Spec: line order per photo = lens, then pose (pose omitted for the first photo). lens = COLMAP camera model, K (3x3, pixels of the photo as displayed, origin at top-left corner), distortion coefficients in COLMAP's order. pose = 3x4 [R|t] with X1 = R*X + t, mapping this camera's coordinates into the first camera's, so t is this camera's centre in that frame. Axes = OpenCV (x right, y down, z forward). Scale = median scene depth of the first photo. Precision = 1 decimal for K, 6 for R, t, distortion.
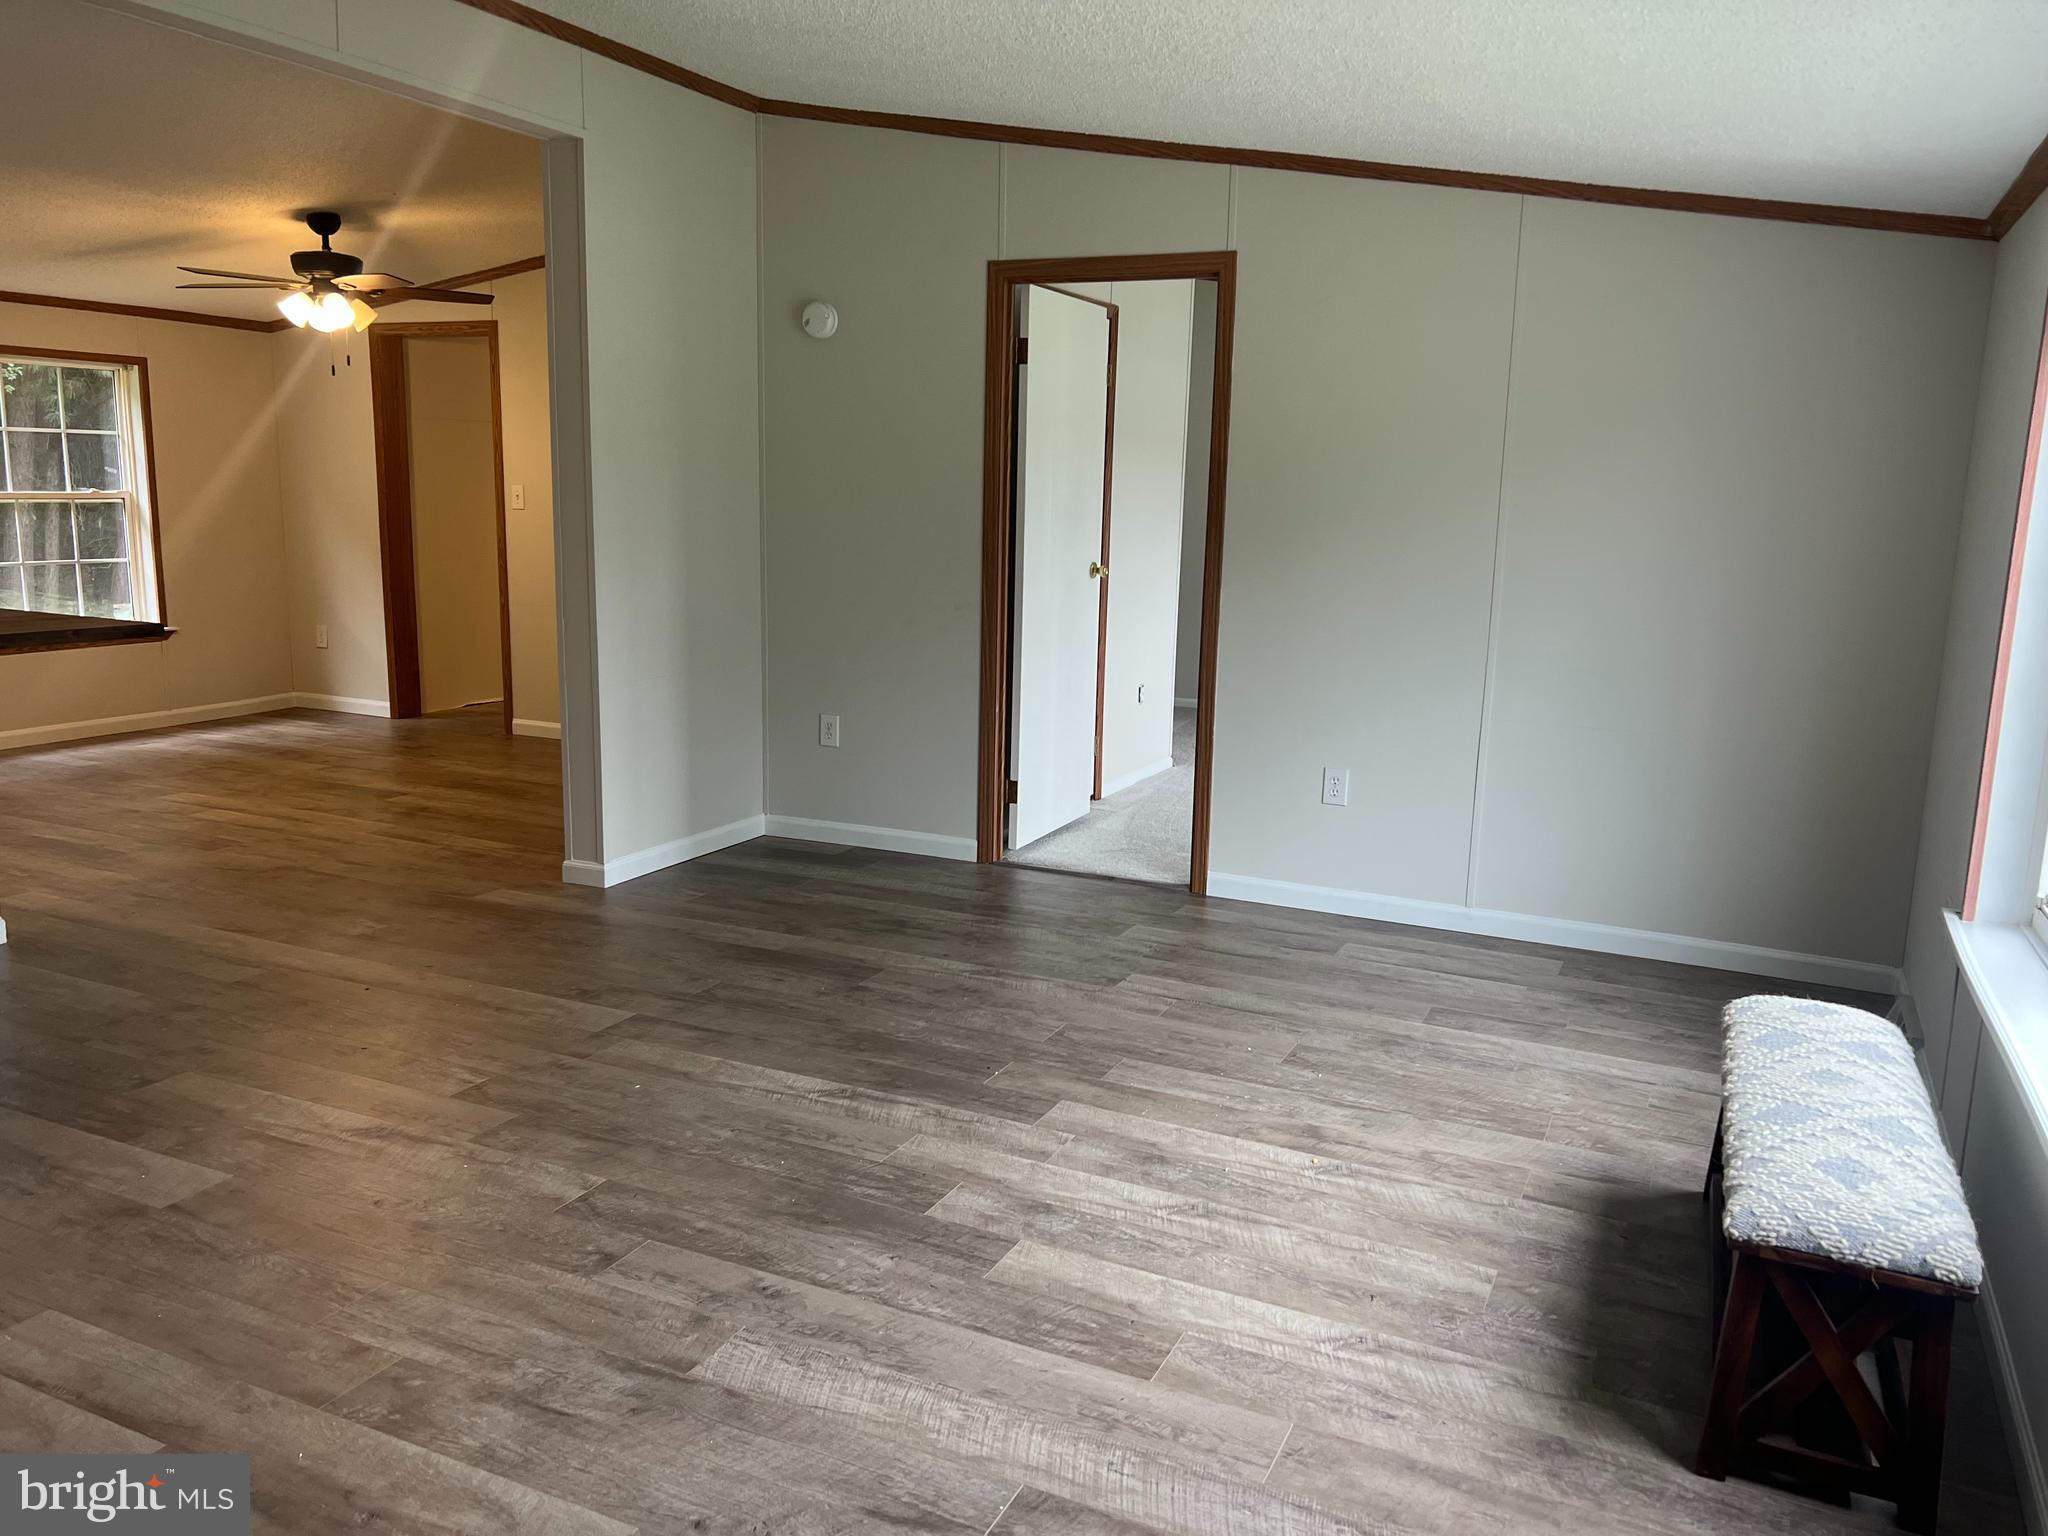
lens RADIAL K [[1515.5, 0, 1075.4], [0, 1515.5, 776.2], [0, 0, 1]] dist [0.006451, -0.001166]
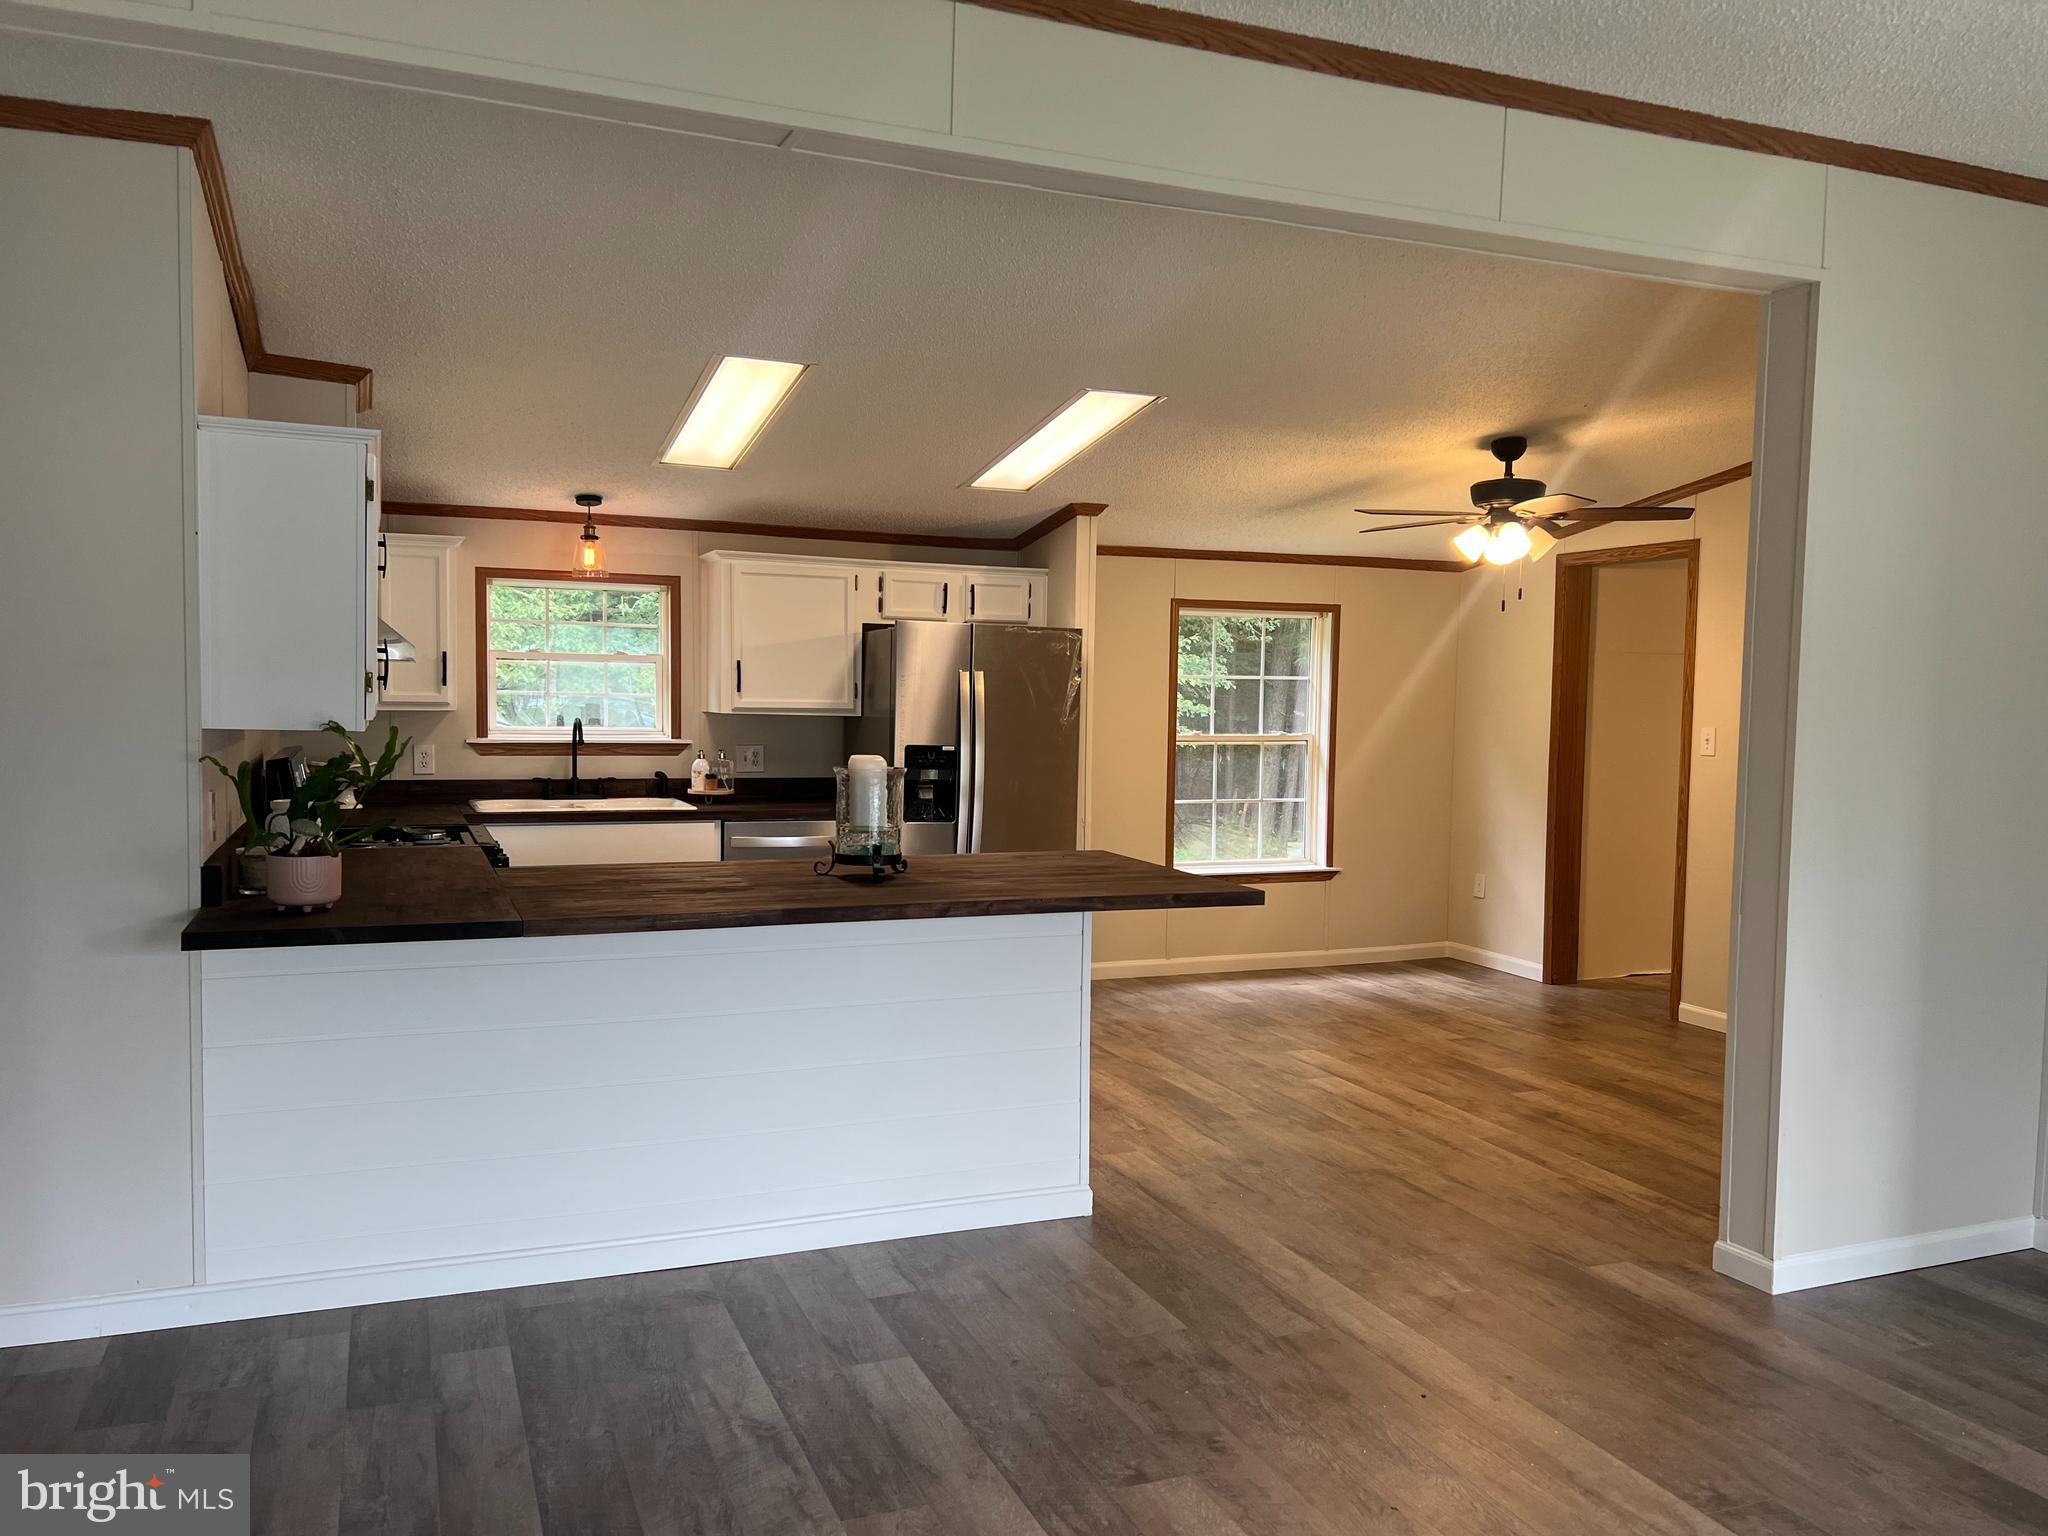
lens RADIAL K [[1552.0, 0, 1027.5], [0, 1552.0, 772.0], [0, 0, 1]] dist [0.049200, -0.056057]
pose [[0.719553, 0.023344, -0.694045, -0.049253], [-0.129425, 0.986432, -0.101004, -0.041797], [0.682270, 0.162504, 0.712811, 0.171046]]
